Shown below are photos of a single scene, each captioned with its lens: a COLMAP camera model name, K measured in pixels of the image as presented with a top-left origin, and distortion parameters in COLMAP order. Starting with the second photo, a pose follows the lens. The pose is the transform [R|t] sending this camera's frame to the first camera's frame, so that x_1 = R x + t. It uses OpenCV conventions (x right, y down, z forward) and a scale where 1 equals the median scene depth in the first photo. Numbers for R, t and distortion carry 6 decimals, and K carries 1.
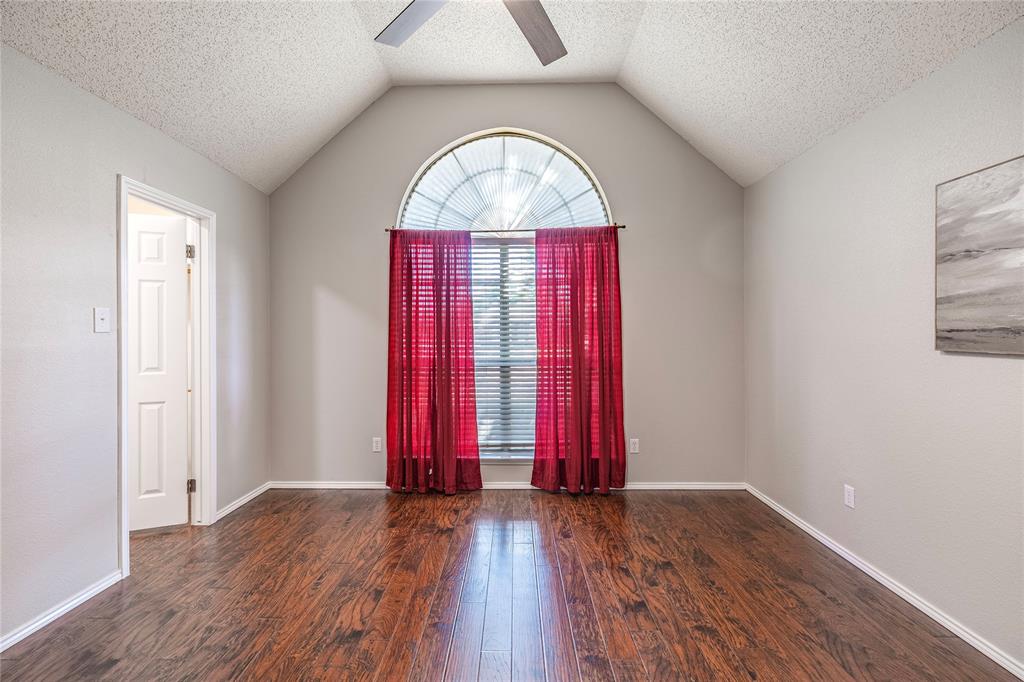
lens RADIAL K [[434.6, 0, 510.3], [0, 434.6, 331.0], [0, 0, 1]] dist [0.002875, -0.000798]
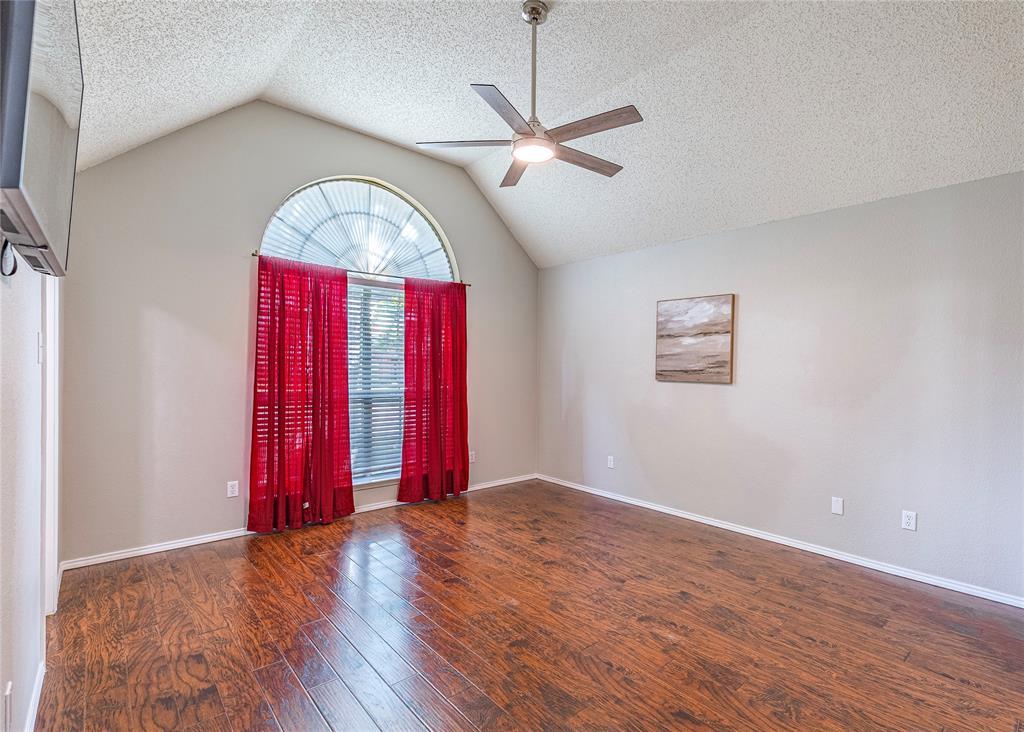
lens RADIAL K [[512.1, 0, 514.0], [0, 512.1, 366.2], [0, 0, 1]] dist [0.012087, -0.006255]
pose [[0.736937, 0.013995, 0.675816, -0.625254], [-0.018477, 0.999829, -0.000556, -0.004367], [-0.675708, -0.012077, 0.737070, -0.186611]]
